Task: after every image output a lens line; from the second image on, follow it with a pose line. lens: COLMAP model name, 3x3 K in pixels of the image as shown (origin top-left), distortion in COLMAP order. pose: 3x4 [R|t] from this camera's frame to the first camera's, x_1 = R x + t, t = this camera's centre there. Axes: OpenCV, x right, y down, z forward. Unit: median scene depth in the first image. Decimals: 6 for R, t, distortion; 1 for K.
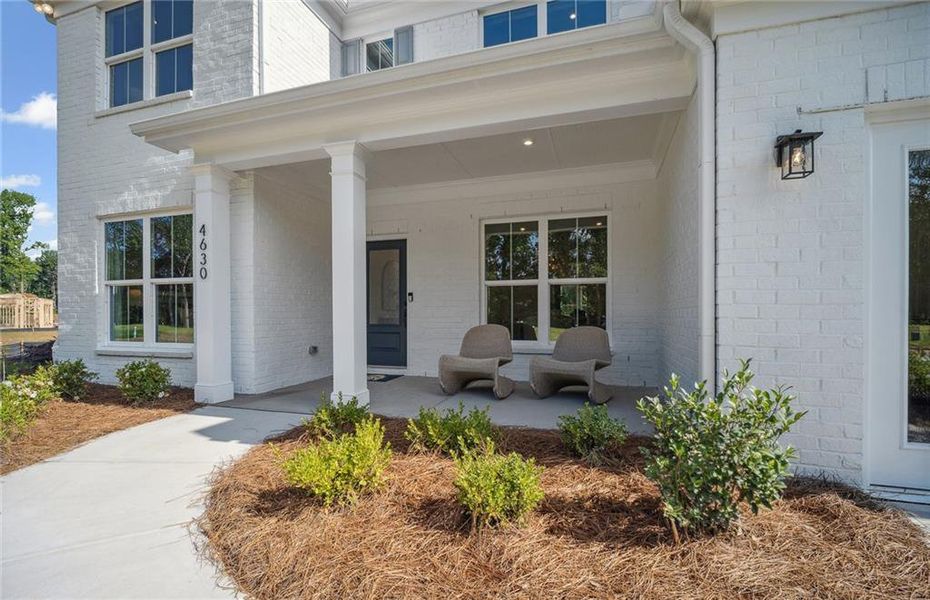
lens RADIAL K [[422.6, 0, 468.5], [0, 422.6, 315.0], [0, 0, 1]] dist [-0.000875, -0.010472]
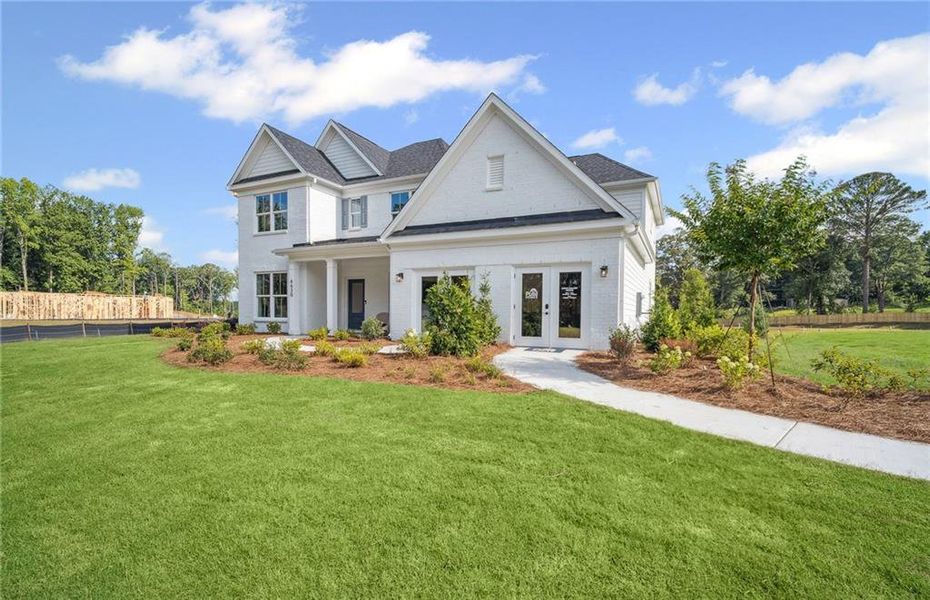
lens RADIAL K [[423.8, 0, 469.3], [0, 423.8, 323.3], [0, 0, 1]] dist [-0.002464, -0.000448]
pose [[0.990966, 0.017298, -0.132992, 0.921488], [-0.014805, 0.999696, 0.019711, 0.028267], [0.133293, -0.017564, 0.990921, -1.624241]]
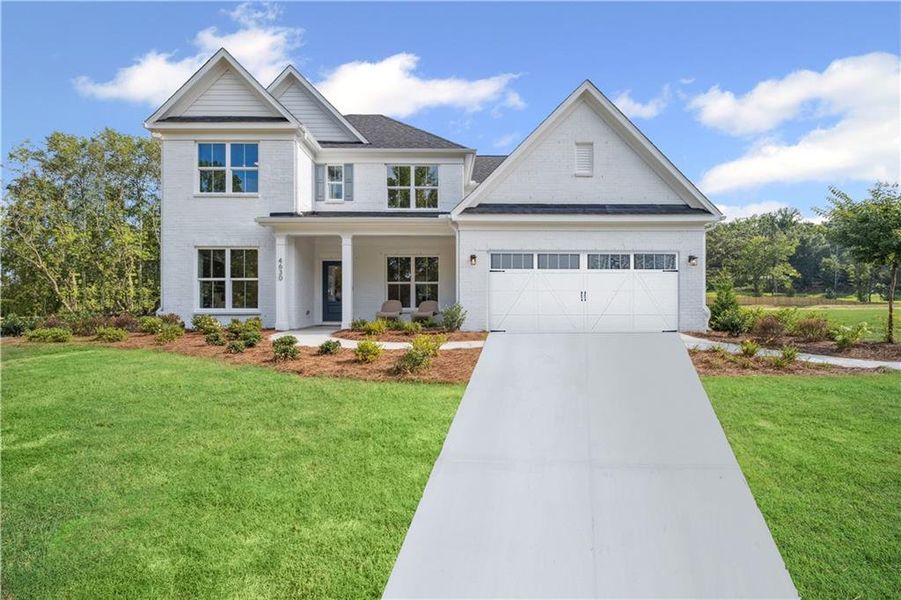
lens RADIAL K [[393.6, 0, 450.5], [0, 393.6, 300.0], [0, 0, 1]] dist [0.000319, 0.000056]
pose [[0.946940, 0.002145, 0.321402, -0.342195], [-0.000197, 0.999981, -0.006095, 0.034945], [-0.321410, 0.005709, 0.946923, -1.202735]]
